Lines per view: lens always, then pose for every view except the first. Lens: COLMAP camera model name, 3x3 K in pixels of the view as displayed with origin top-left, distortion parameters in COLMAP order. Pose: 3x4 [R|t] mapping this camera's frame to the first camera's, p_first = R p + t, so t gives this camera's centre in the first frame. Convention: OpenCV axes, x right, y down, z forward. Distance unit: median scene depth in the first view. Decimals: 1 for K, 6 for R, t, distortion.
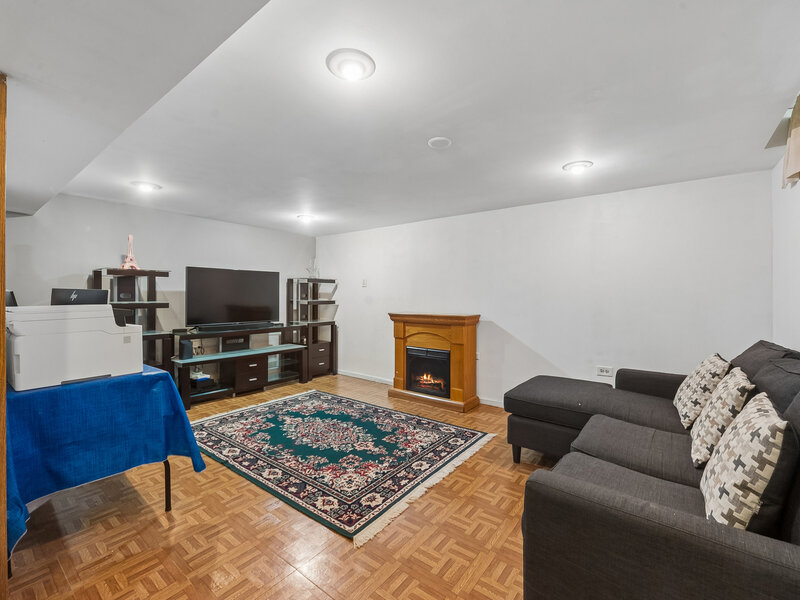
lens RADIAL K [[351.7, 0, 398.7], [0, 351.7, 299.5], [0, 0, 1]] dist [-0.001492, -0.000121]
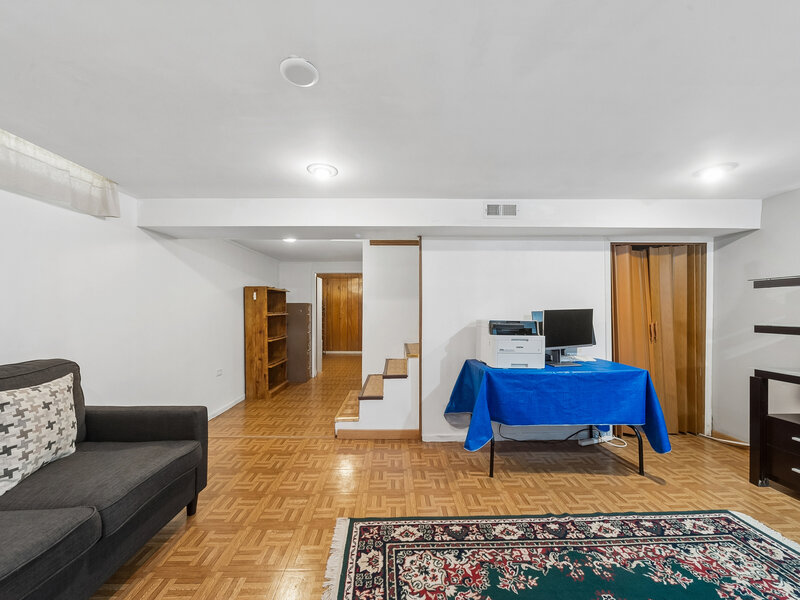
lens RADIAL K [[315.6, 0, 394.1], [0, 315.6, 307.6], [0, 0, 1]] dist [0.002106, -0.000022]
pose [[-0.779177, -0.007418, -0.626760, 0.315466], [-0.006441, 0.999972, -0.003827, -0.020197], [0.626771, 0.001055, -0.779203, 1.446974]]
